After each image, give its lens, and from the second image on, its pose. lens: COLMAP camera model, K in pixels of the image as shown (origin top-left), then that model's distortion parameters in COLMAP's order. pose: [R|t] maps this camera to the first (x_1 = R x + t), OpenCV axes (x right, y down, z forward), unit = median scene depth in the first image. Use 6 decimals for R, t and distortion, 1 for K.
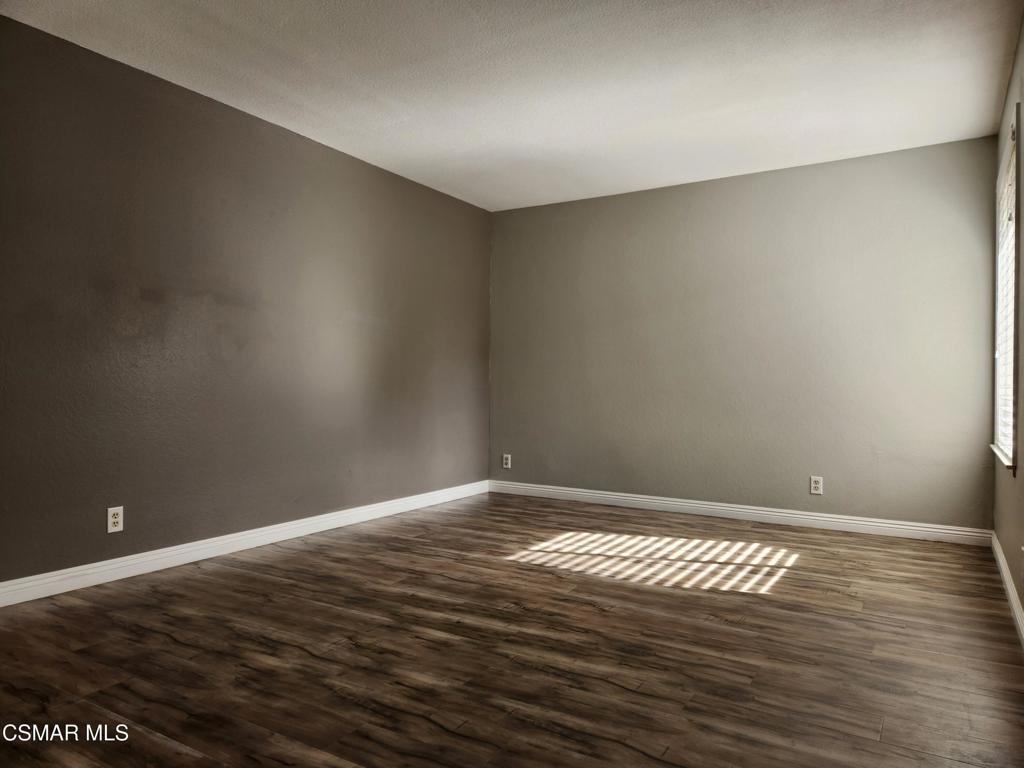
lens RADIAL K [[680.7, 0, 512.0], [0, 680.7, 384.0], [0, 0, 1]] dist [0.000345, -0.002999]
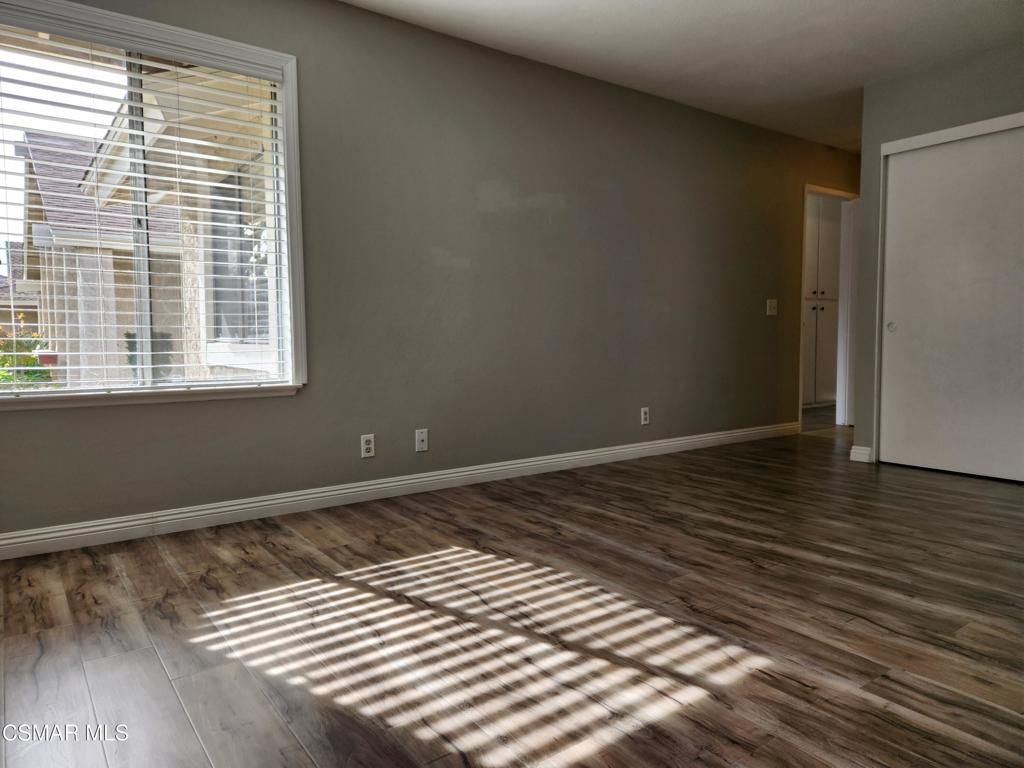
lens RADIAL K [[680.7, 0, 512.0], [0, 680.7, 384.0], [0, 0, 1]] dist [0.000345, -0.002999]
pose [[-0.925693, -0.029472, 0.377125, -0.017553], [-0.000032, 0.996966, 0.077833, 0.027309], [-0.378275, 0.072038, -0.922886, 1.672820]]
